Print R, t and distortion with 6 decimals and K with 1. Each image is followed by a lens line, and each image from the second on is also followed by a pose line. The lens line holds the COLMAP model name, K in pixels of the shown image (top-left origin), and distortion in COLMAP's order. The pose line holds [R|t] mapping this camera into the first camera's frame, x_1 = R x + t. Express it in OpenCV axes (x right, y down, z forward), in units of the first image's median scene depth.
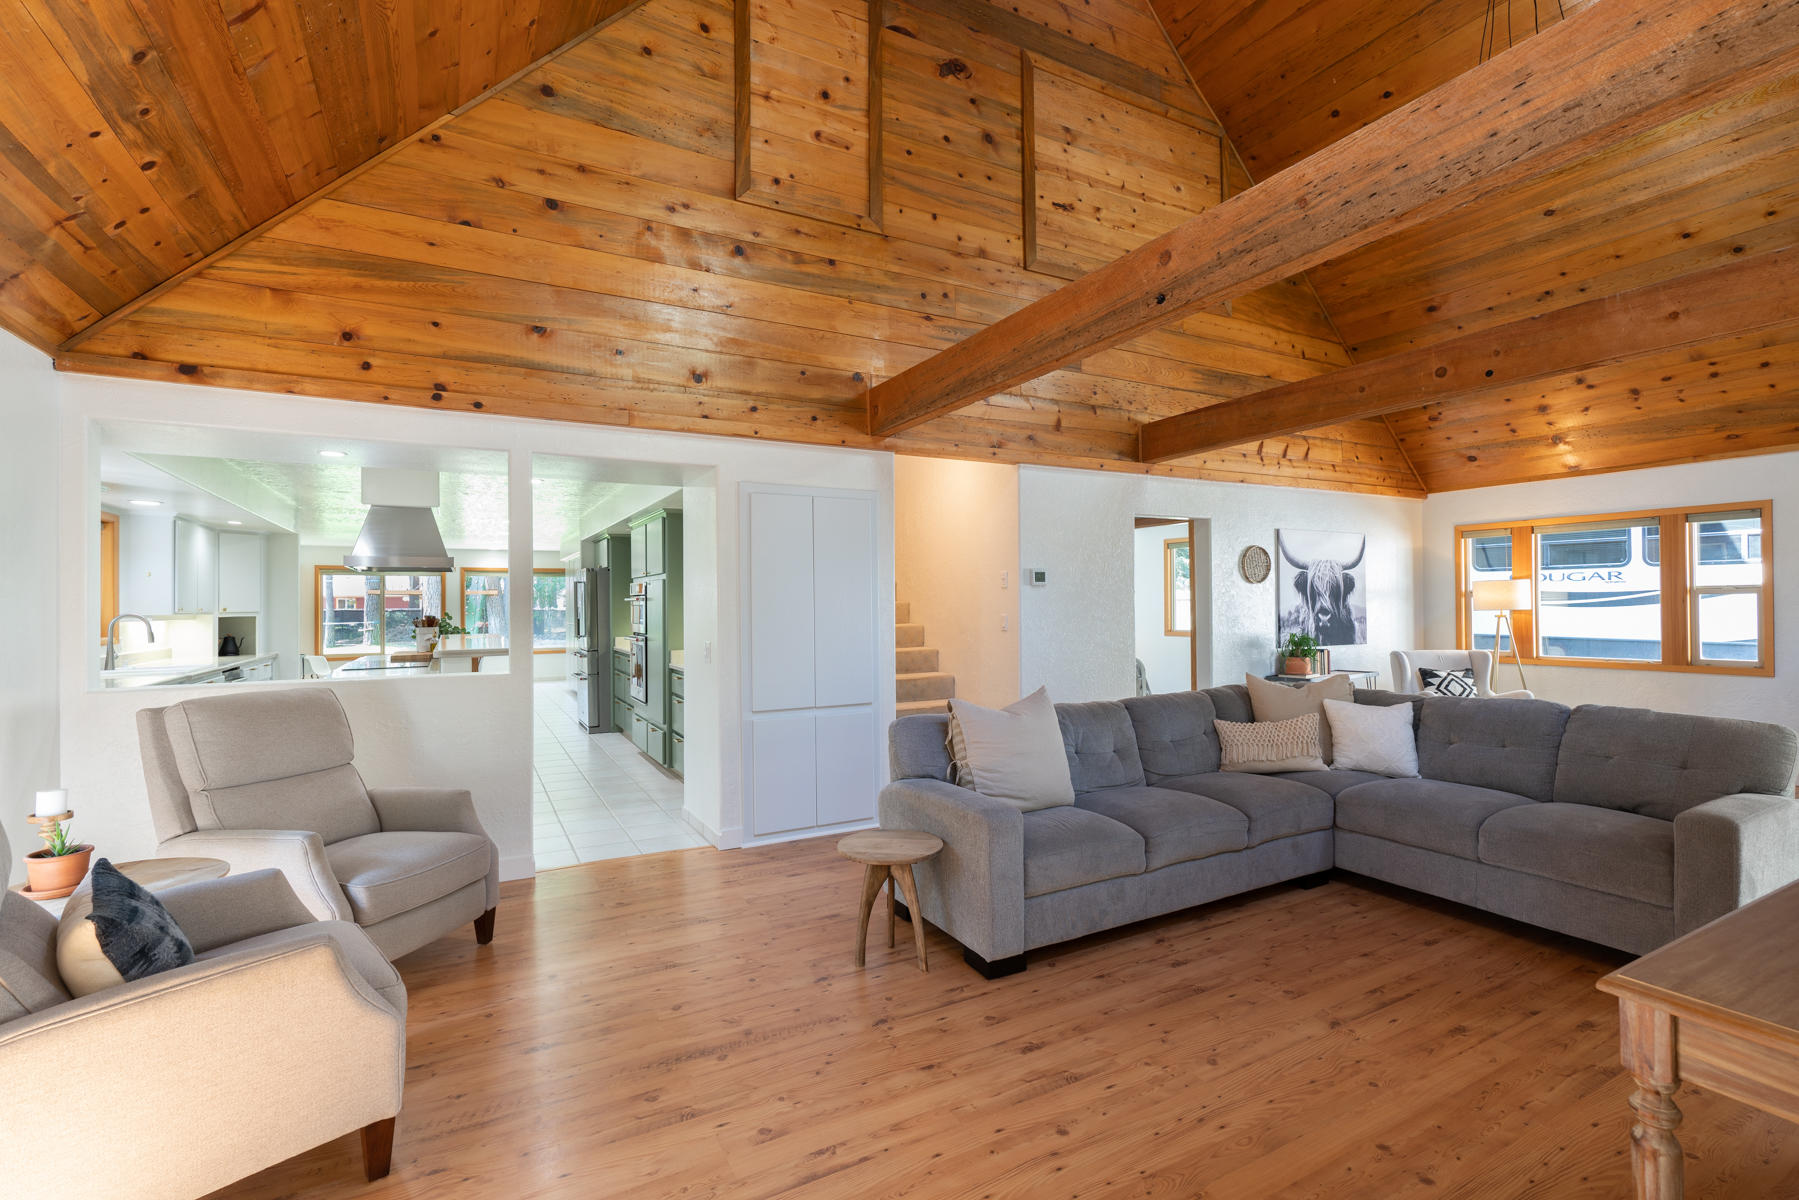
lens RADIAL K [[813.8, 0, 906.6], [0, 813.8, 602.0], [0, 0, 1]] dist [-0.012544, 0.002152]
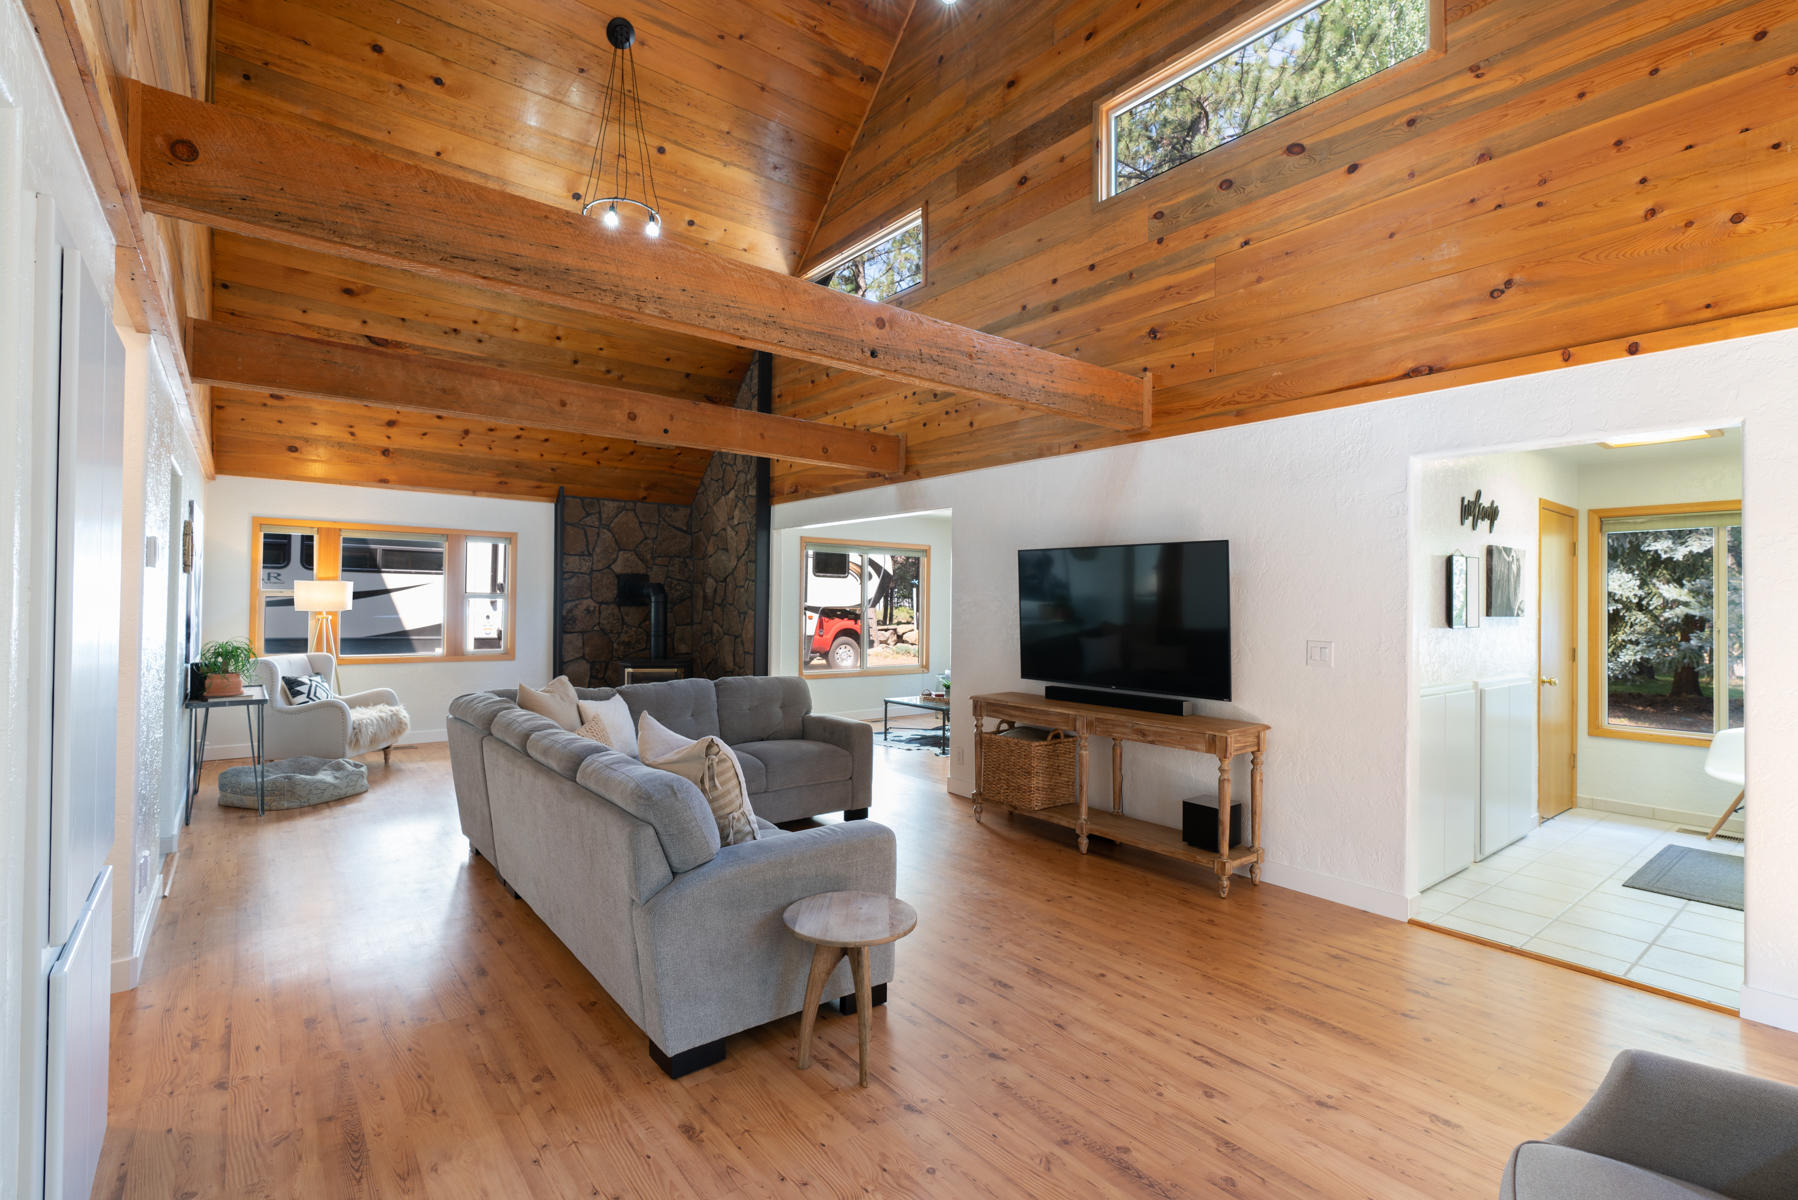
lens RADIAL K [[813.3, 0, 904.3], [0, 813.3, 602.1], [0, 0, 1]] dist [-0.012544, 0.002152]
pose [[-0.171164, 0.012059, 0.985169, -1.127315], [-0.018436, 0.999711, -0.015440, 0.004743], [-0.985070, -0.020805, -0.170892, 1.512135]]
